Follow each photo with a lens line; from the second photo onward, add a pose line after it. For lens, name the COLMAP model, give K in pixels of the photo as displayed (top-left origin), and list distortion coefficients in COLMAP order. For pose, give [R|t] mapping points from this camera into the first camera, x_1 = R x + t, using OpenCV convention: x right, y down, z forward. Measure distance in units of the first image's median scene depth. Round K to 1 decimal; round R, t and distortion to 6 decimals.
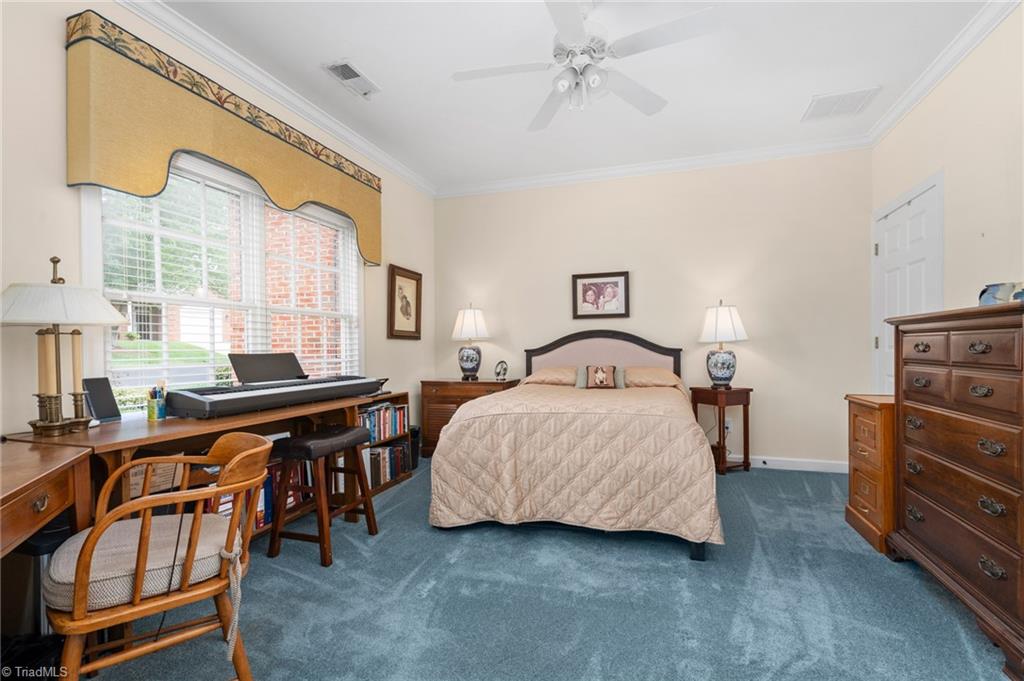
lens RADIAL K [[463.3, 0, 511.4], [0, 463.3, 347.4], [0, 0, 1]] dist [-0.004202, 0.001720]
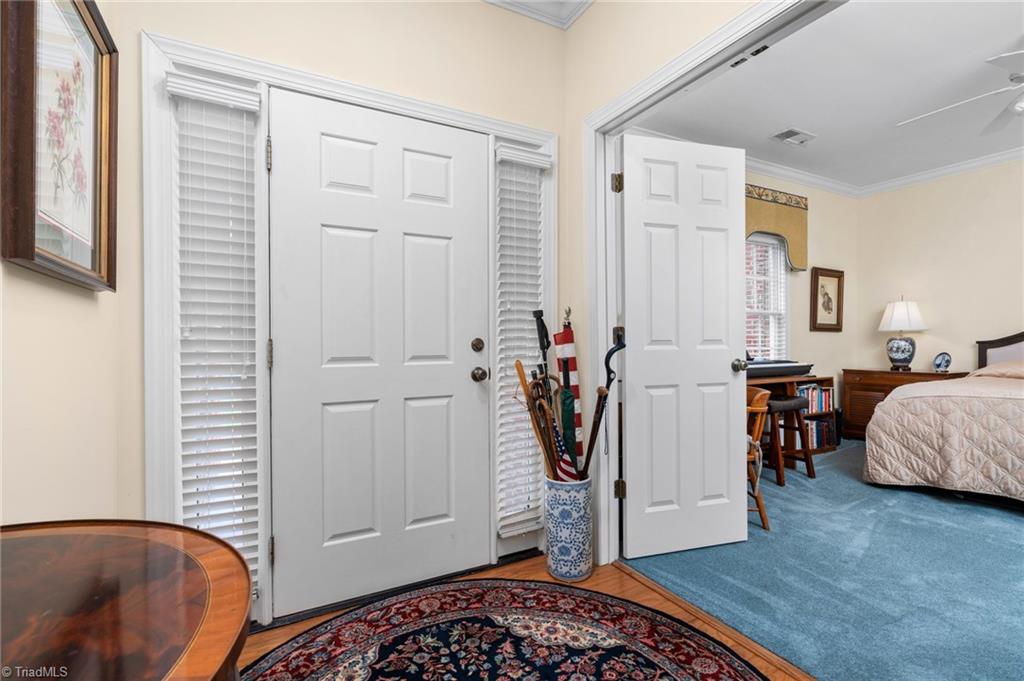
lens RADIAL K [[463.3, 0, 511.3], [0, 463.3, 343.2], [0, 0, 1]] dist [-0.004202, 0.001720]
pose [[0.718466, 0.007519, -0.695521, 0.003635], [-0.001440, 0.999956, 0.009323, 0.002010], [0.695561, -0.005697, 0.718445, -0.405706]]
